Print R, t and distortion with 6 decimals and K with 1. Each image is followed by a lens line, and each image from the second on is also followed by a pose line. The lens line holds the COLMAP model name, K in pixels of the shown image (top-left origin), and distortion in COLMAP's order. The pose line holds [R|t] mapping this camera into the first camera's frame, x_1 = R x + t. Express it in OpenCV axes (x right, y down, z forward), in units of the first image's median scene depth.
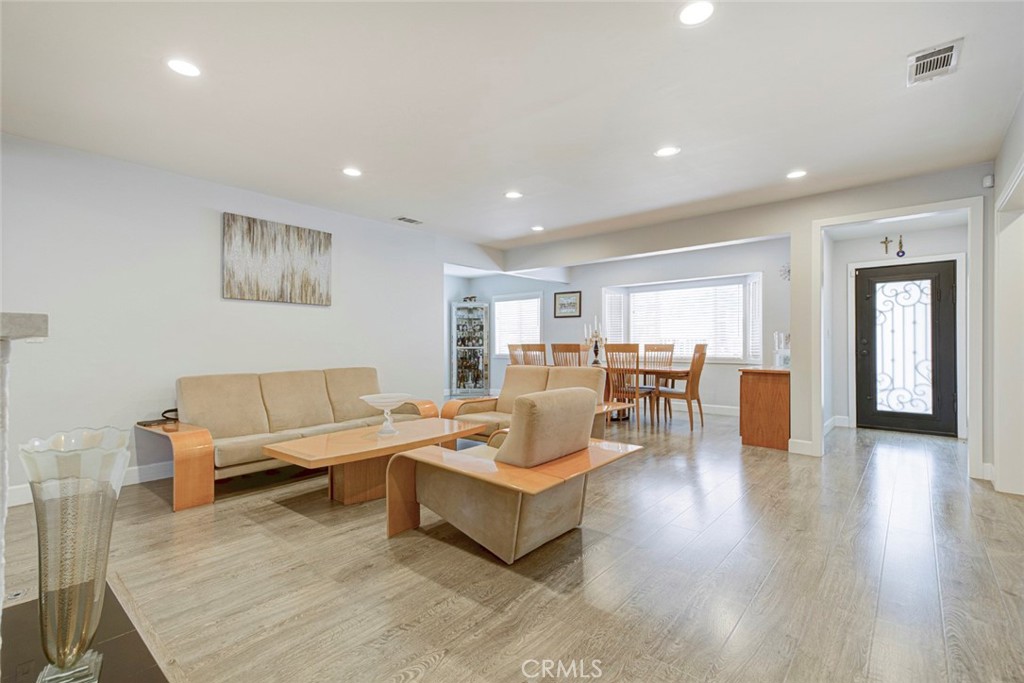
lens RADIAL K [[465.6, 0, 512.2], [0, 465.6, 343.3], [0, 0, 1]] dist [0.015207, -0.000356]
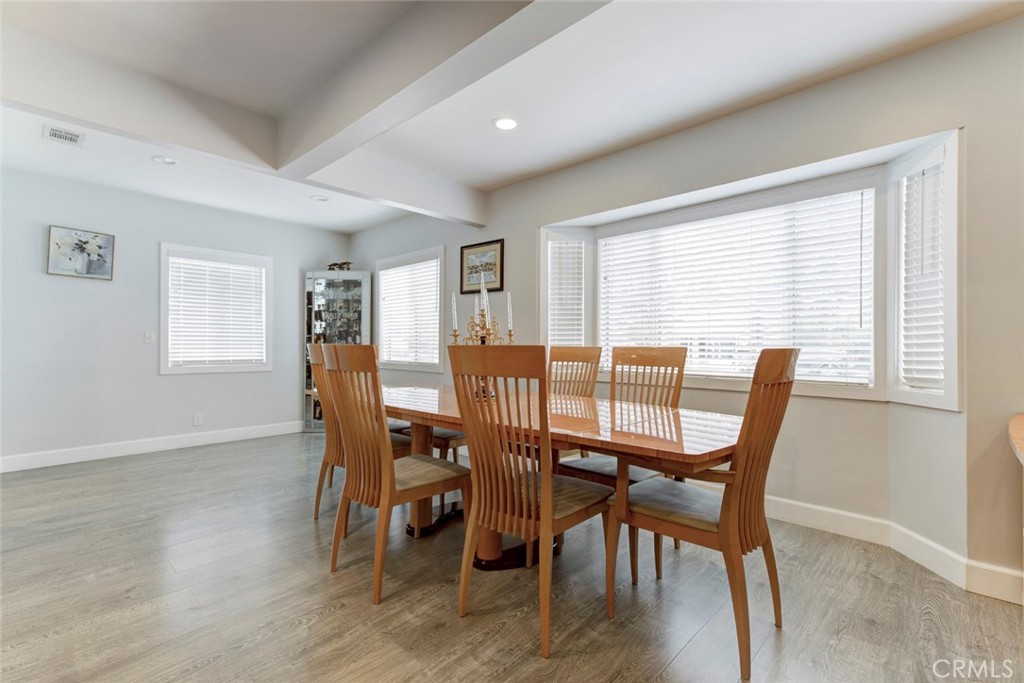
lens RADIAL K [[465.6, 0, 511.9], [0, 465.6, 342.4], [0, 0, 1]] dist [0.015207, -0.000356]
pose [[0.998685, 0.007256, -0.050751, 0.187178], [-0.007389, 0.999970, -0.002447, 0.000412], [0.050732, 0.002819, 0.998708, 0.513204]]
